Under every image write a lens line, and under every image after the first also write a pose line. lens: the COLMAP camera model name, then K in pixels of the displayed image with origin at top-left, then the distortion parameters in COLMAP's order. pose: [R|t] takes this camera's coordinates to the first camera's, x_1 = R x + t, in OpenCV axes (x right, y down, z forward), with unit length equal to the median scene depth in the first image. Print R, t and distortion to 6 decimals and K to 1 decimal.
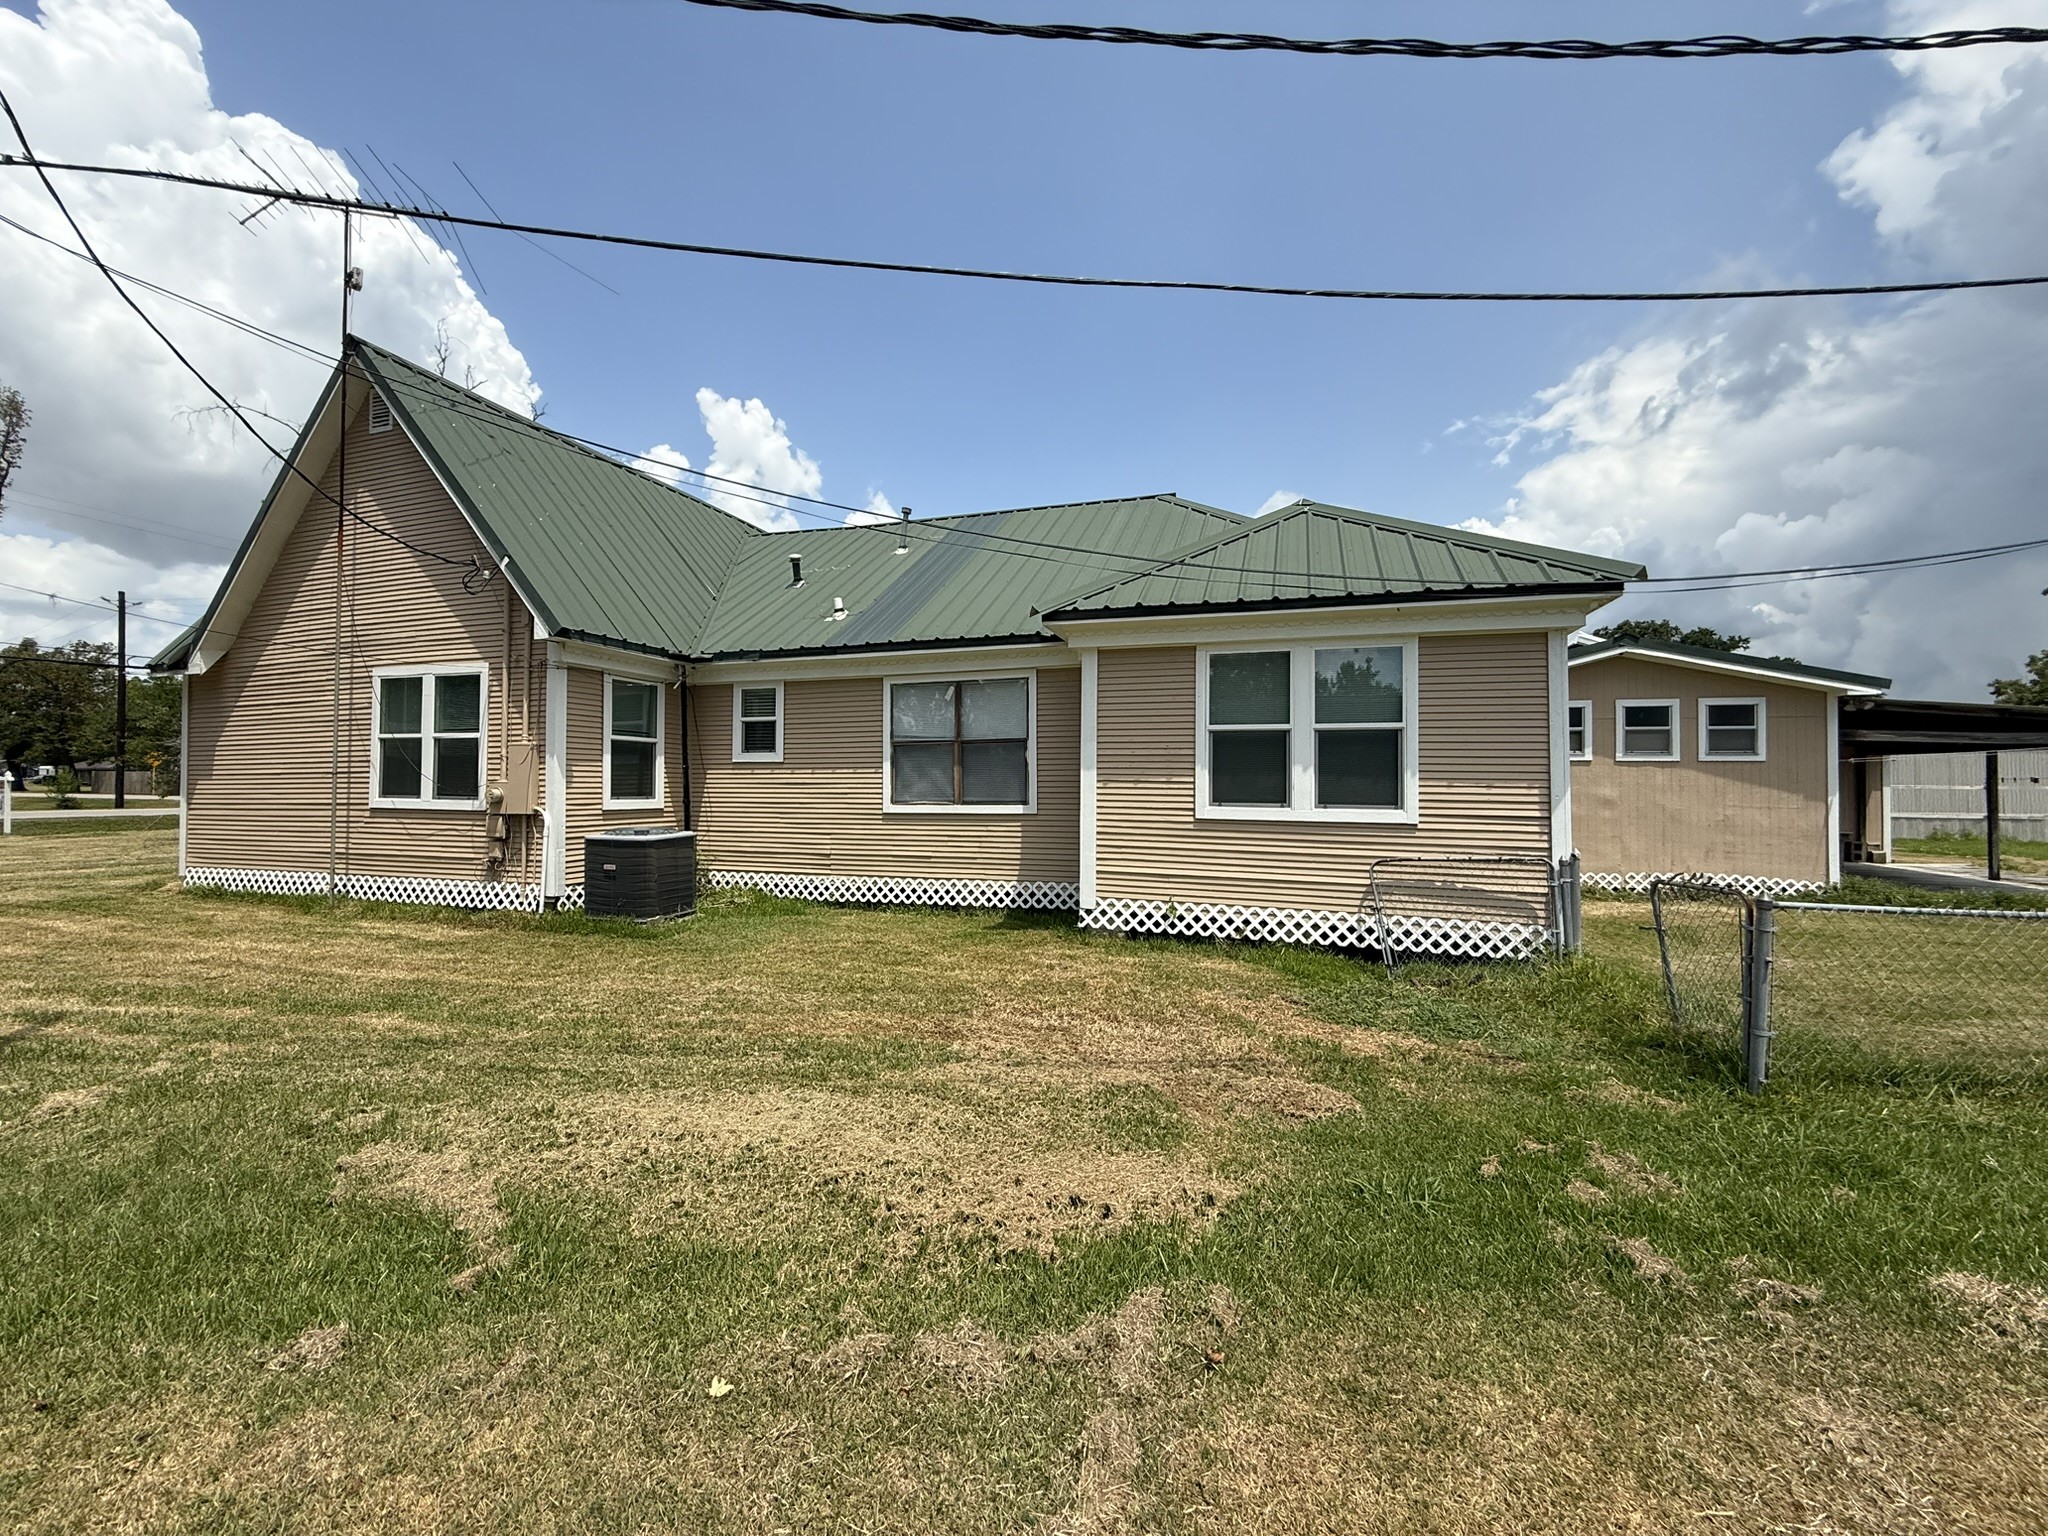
lens RADIAL K [[824.1, 0, 1016.5], [0, 824.1, 763.5], [0, 0, 1]] dist [-0.007510, 0.000031]
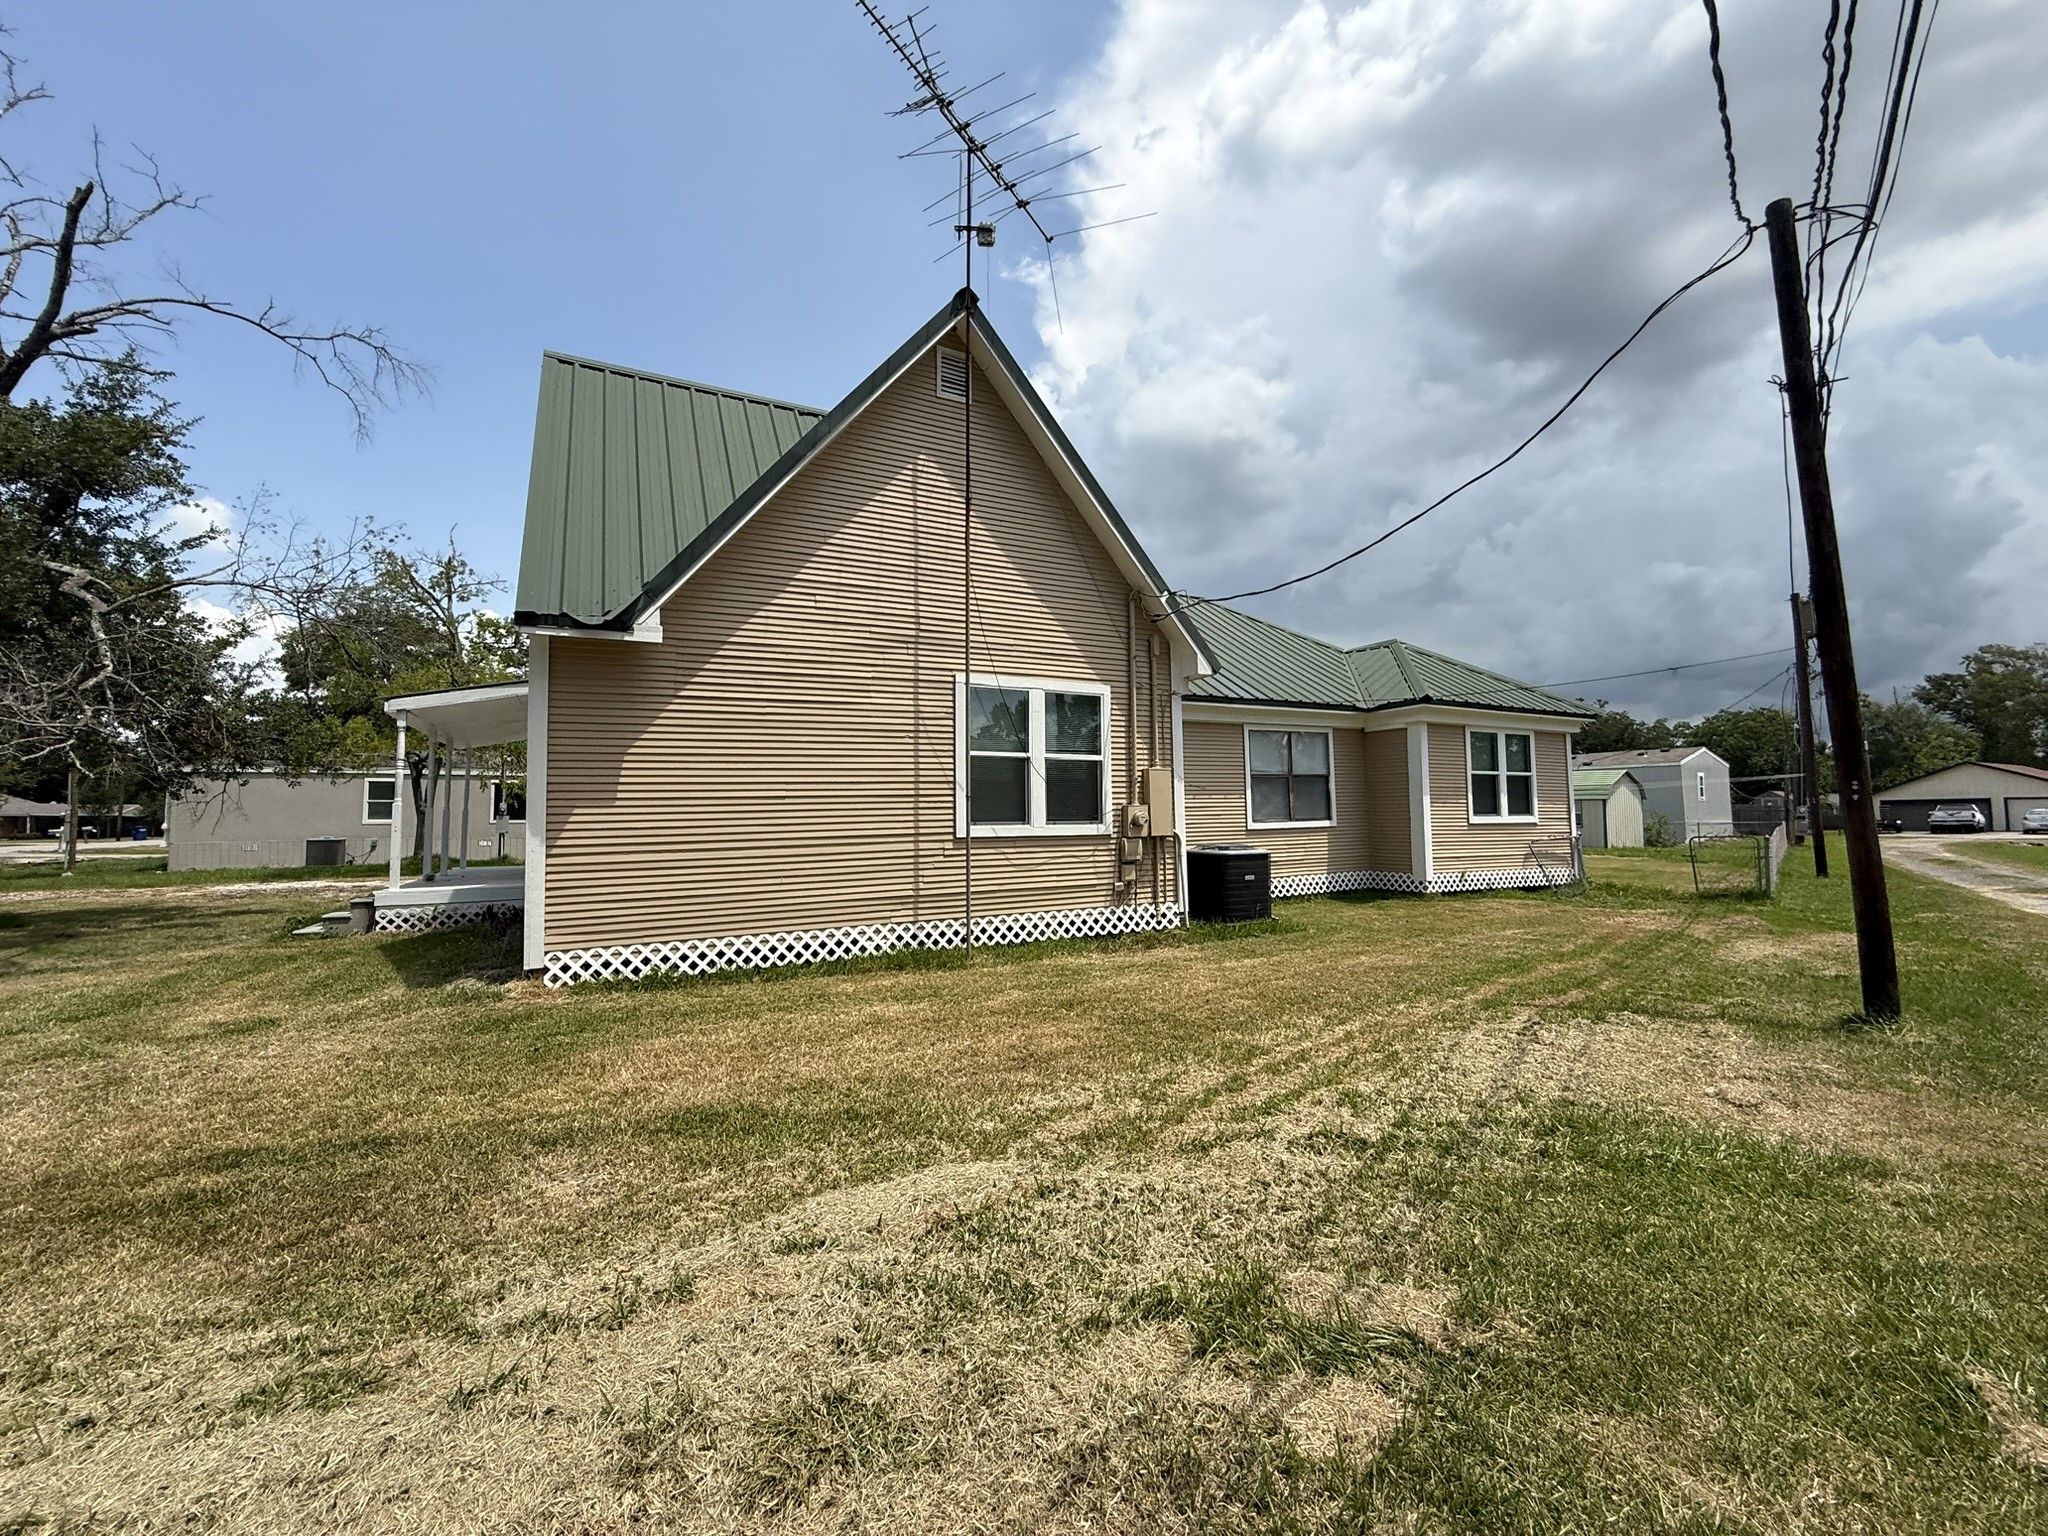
lens RADIAL K [[824.1, 0, 1016.5], [0, 824.1, 763.5], [0, 0, 1]] dist [-0.007510, 0.000031]
pose [[0.698925, 0.032016, 0.714478, -1.420852], [-0.010075, 0.999339, -0.034925, 0.007333], [-0.715124, 0.017212, 0.698786, 0.381031]]
